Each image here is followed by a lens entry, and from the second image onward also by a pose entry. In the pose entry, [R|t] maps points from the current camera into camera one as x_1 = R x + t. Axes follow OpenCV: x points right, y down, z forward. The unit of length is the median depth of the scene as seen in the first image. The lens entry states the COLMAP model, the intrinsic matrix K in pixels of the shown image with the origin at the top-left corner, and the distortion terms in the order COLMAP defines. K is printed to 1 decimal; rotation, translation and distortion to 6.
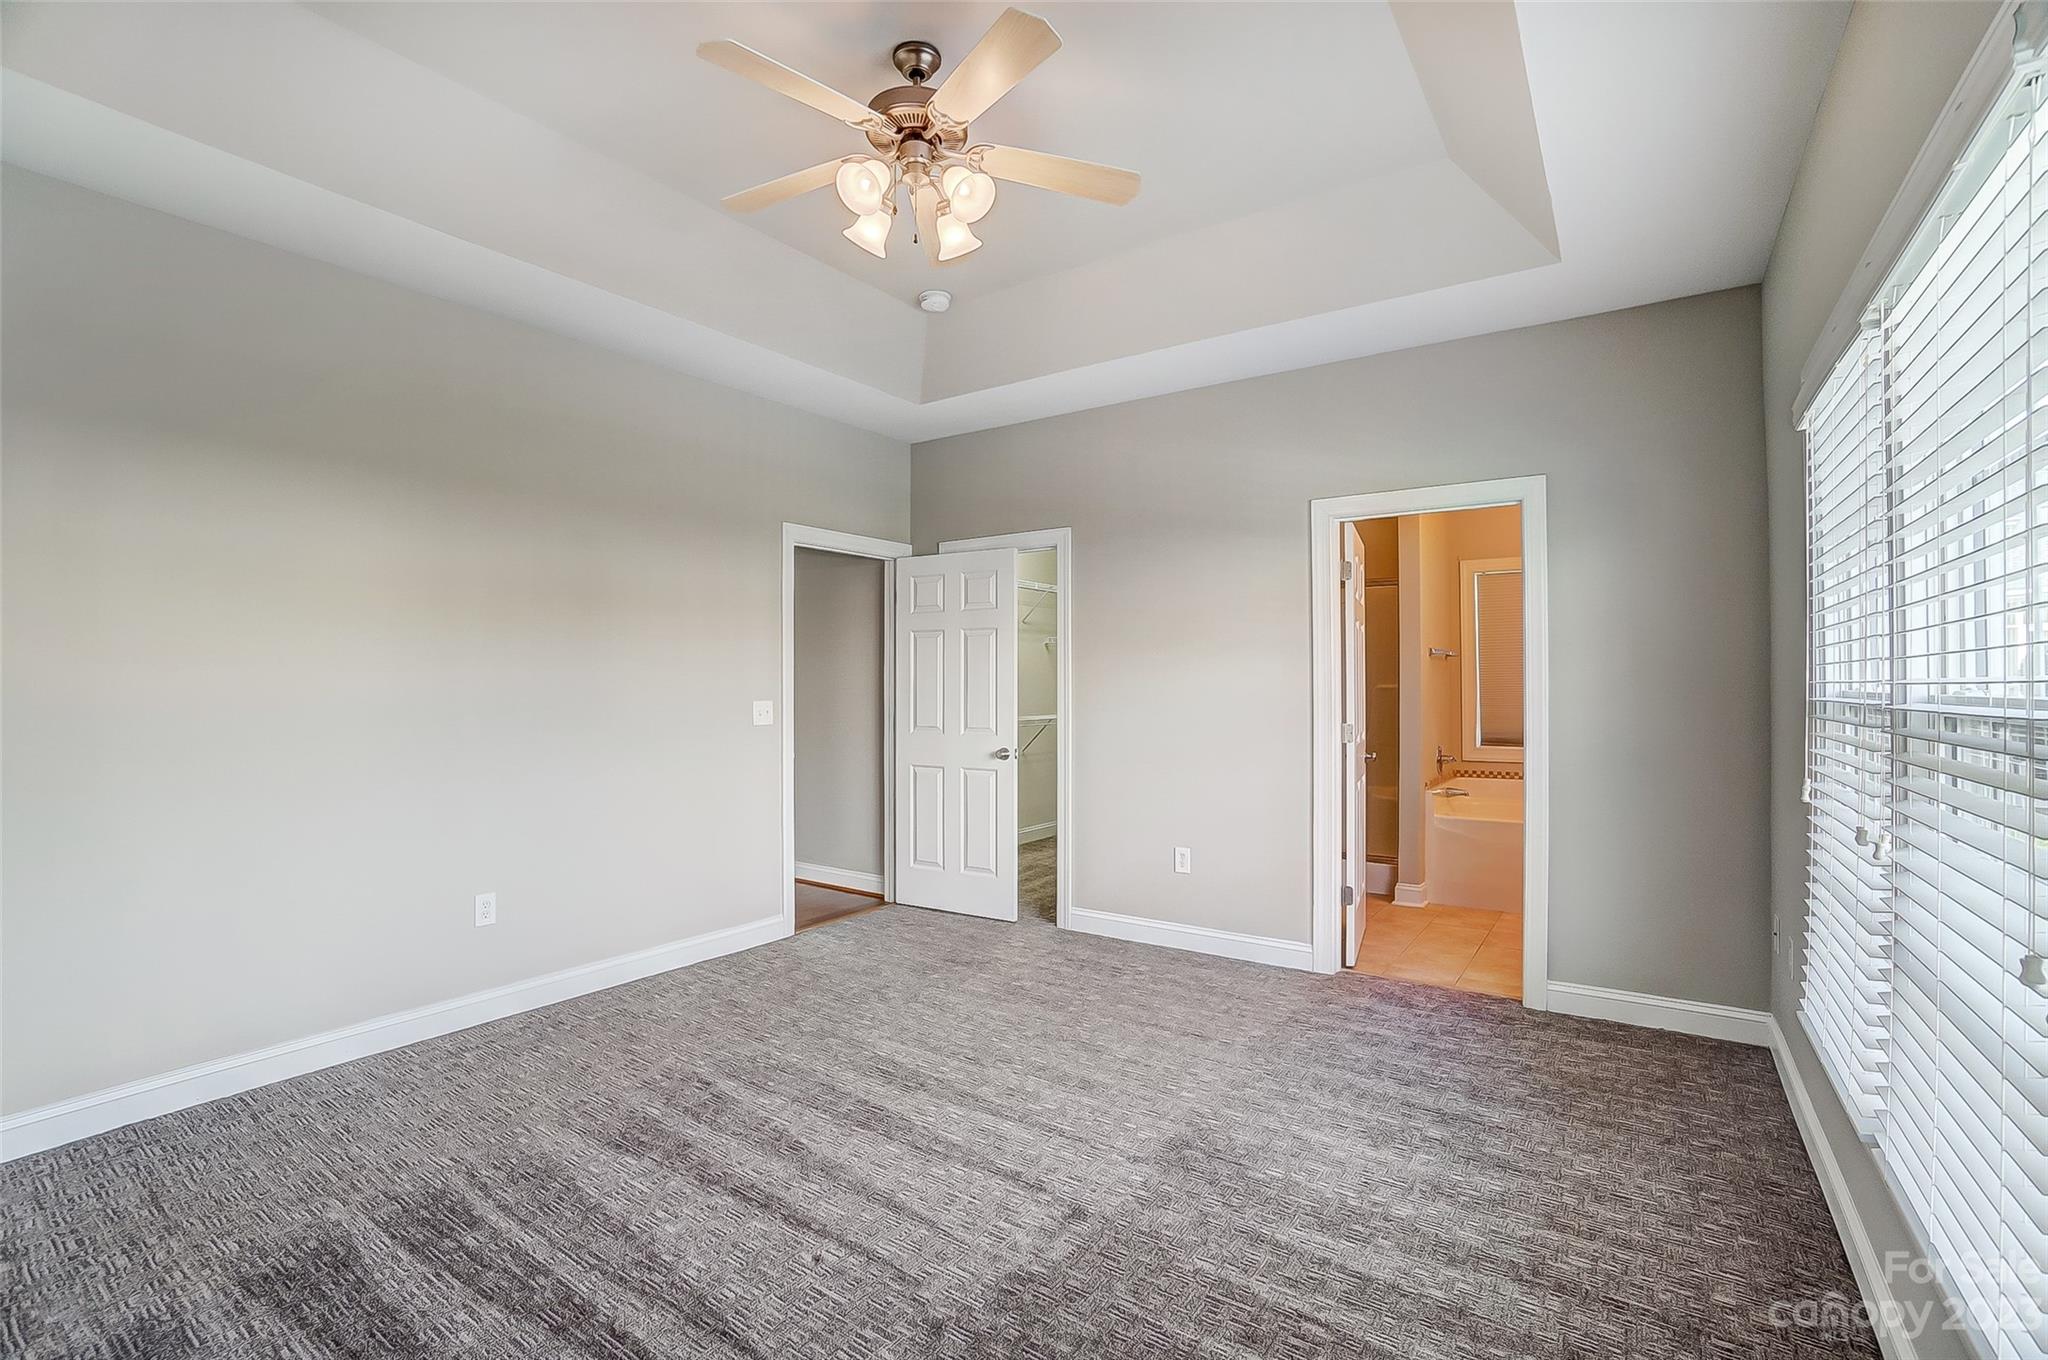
lens RADIAL K [[909.0, 0, 1020.9], [0, 909.0, 675.8], [0, 0, 1]] dist [-0.036918, 0.003676]
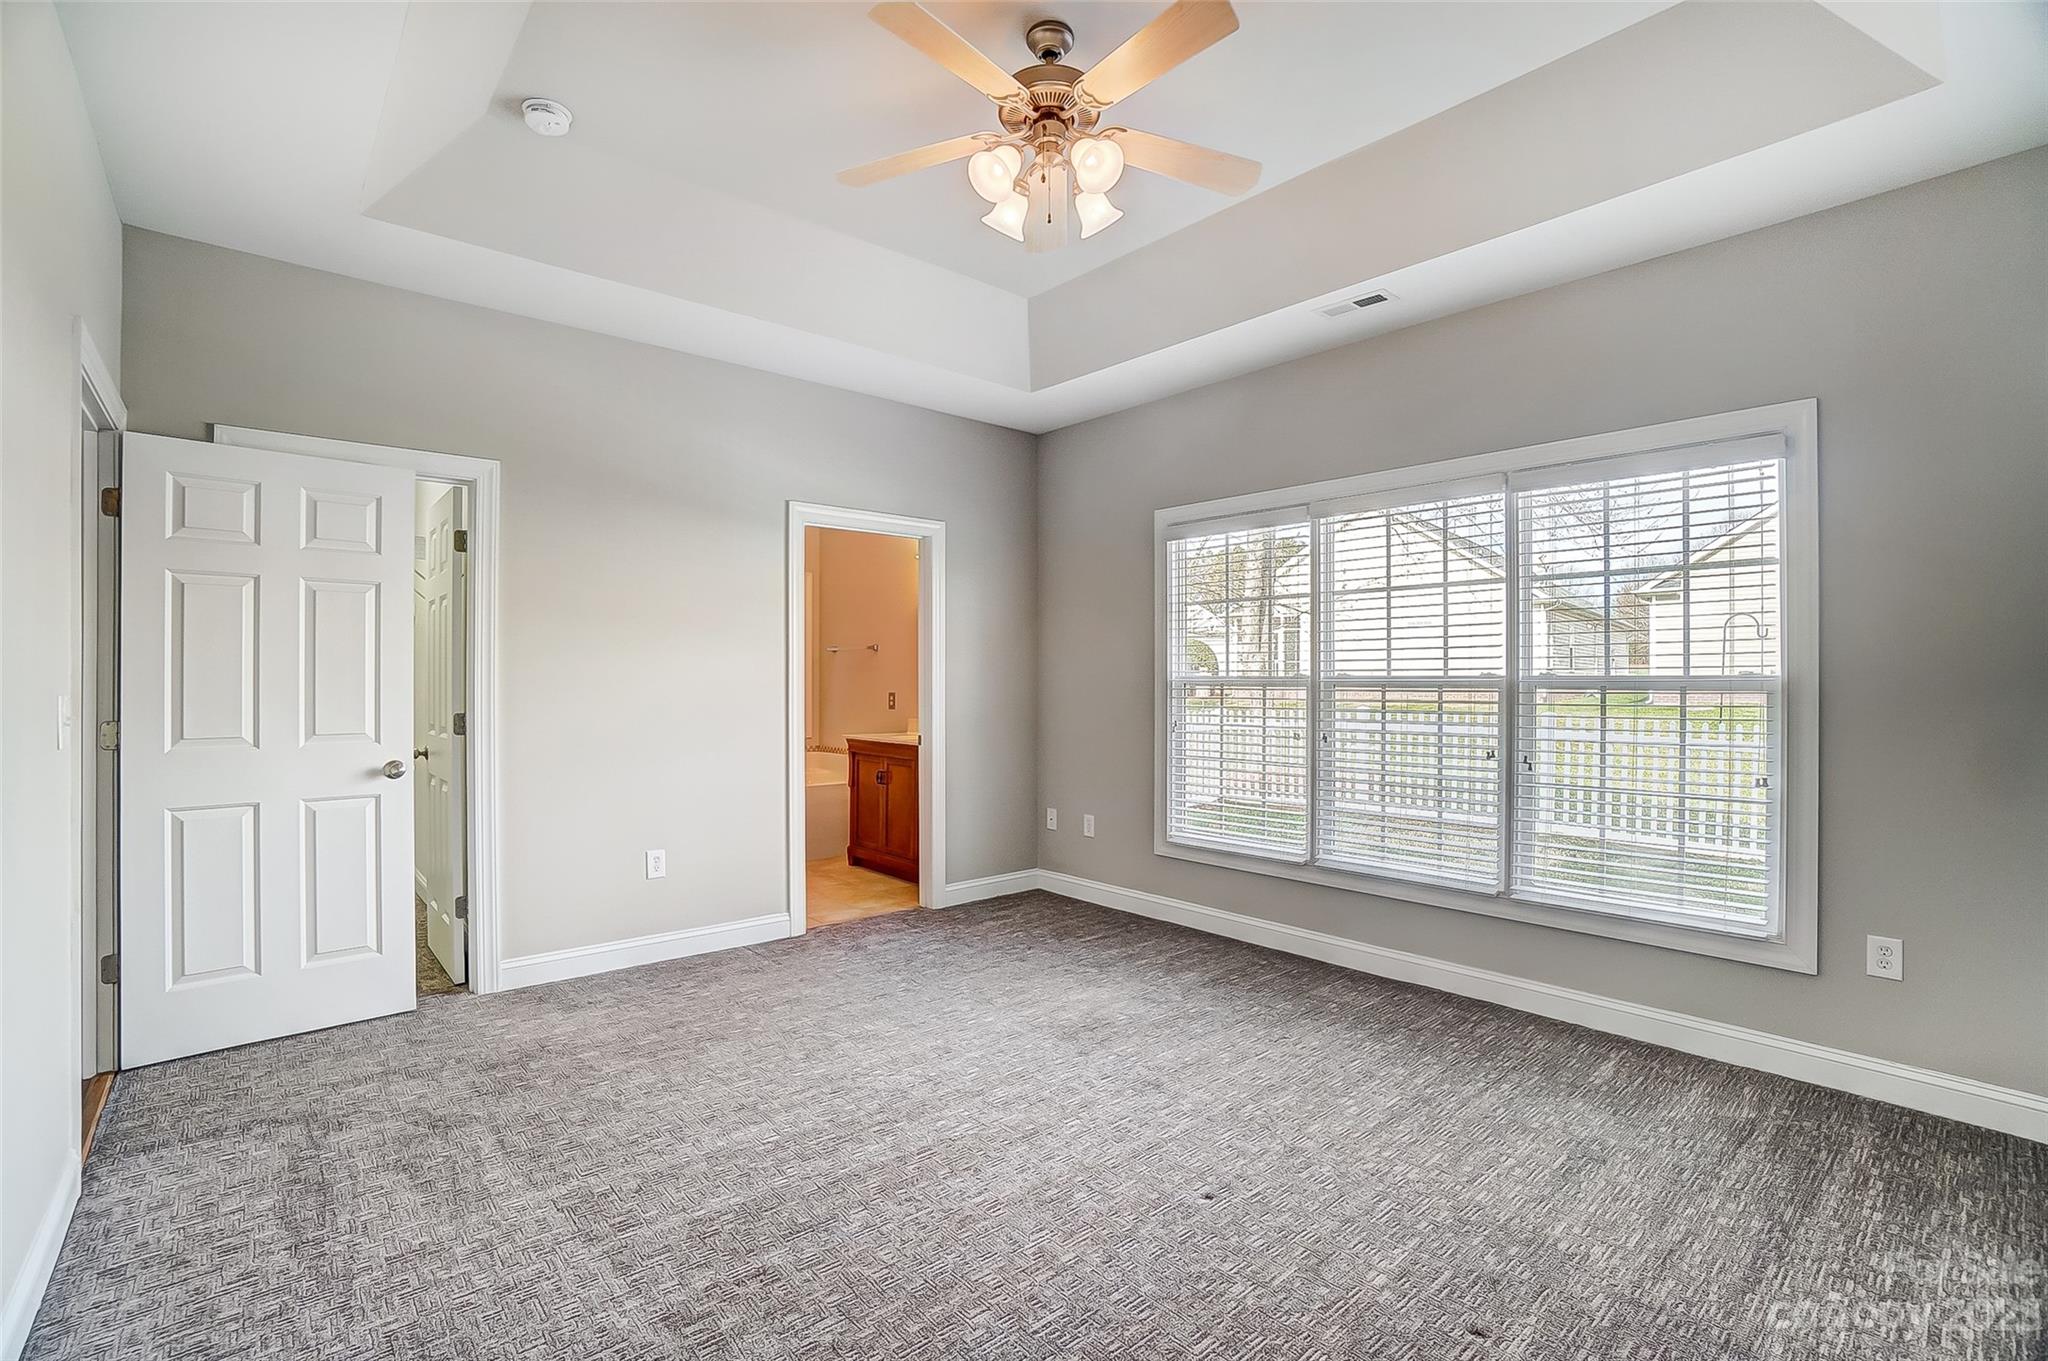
lens RADIAL K [[909.0, 0, 1022.0], [0, 909.0, 681.1], [0, 0, 1]] dist [-0.036918, 0.003676]
pose [[0.260788, -0.003875, 0.965388, -0.583173], [-0.015581, 0.999845, 0.008222, 0.007106], [-0.965270, -0.017186, 0.260687, 0.405524]]
